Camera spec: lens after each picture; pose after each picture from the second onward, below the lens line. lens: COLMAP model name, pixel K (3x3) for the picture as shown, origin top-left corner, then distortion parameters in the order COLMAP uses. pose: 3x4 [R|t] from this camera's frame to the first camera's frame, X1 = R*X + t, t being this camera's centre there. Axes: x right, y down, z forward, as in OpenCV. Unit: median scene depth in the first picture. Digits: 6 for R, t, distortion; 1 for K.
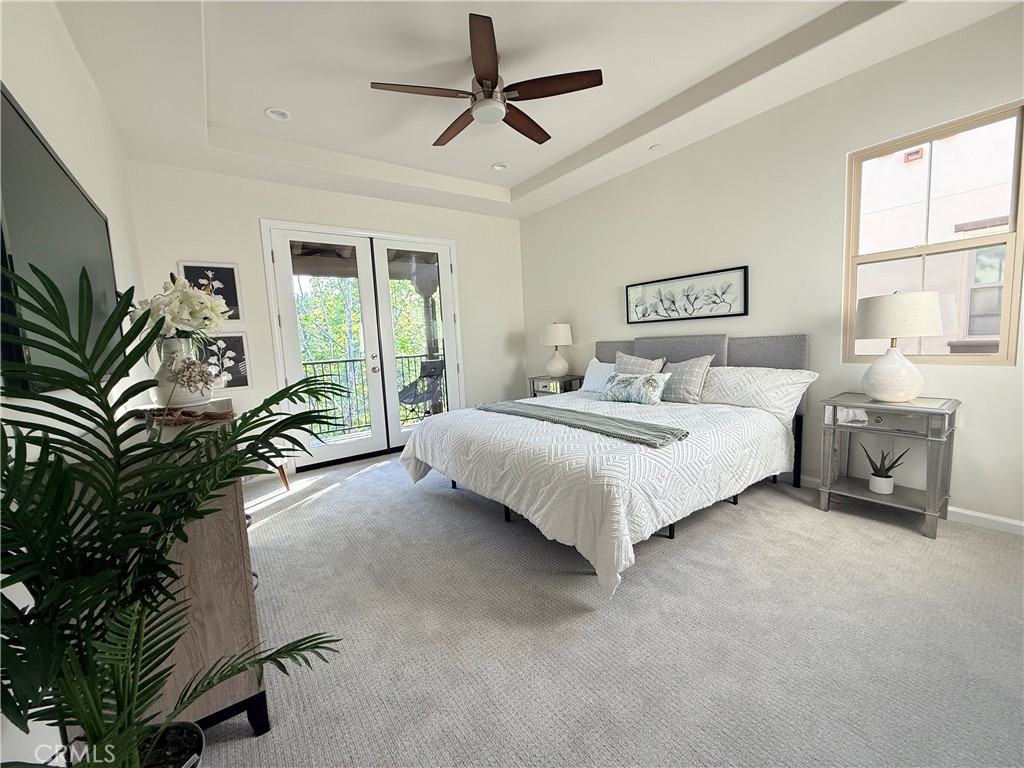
lens RADIAL K [[410.4, 0, 510.5], [0, 410.4, 381.1], [0, 0, 1]] dist [-0.007082, 0.000275]
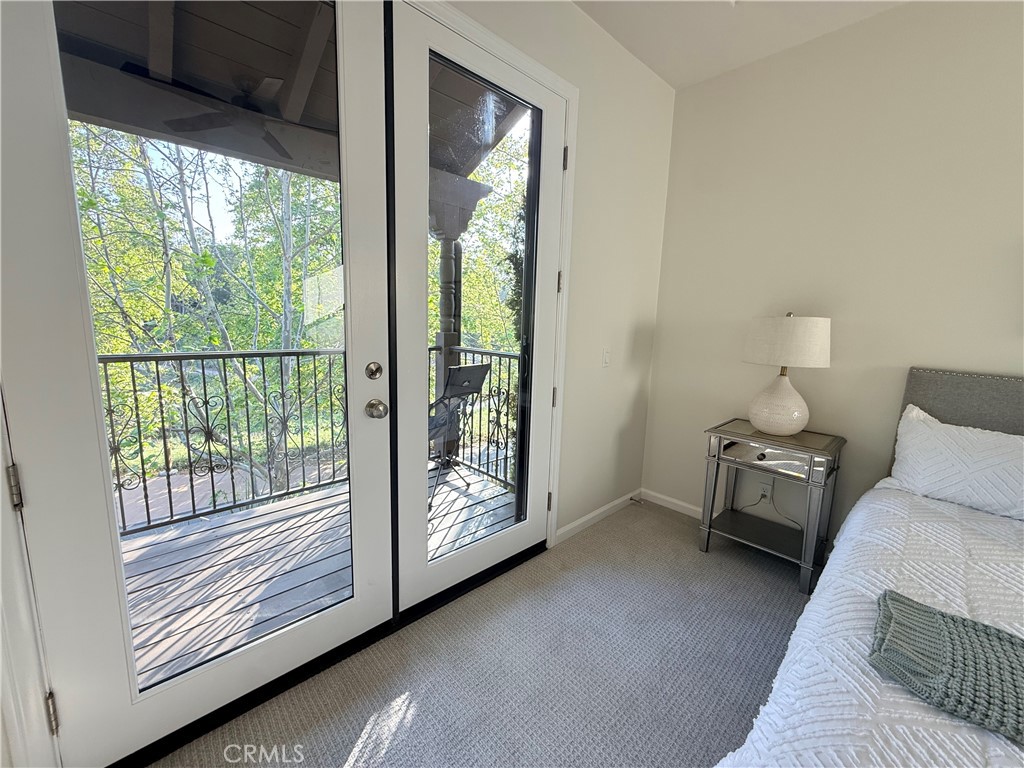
lens RADIAL K [[410.4, 0, 510.5], [0, 410.4, 381.1], [0, 0, 1]] dist [-0.007082, 0.000275]
pose [[0.988619, 0.059893, 0.138005, -0.350515], [-0.067279, 0.996506, 0.049488, -0.100232], [-0.134559, -0.058210, 0.989194, 0.854066]]
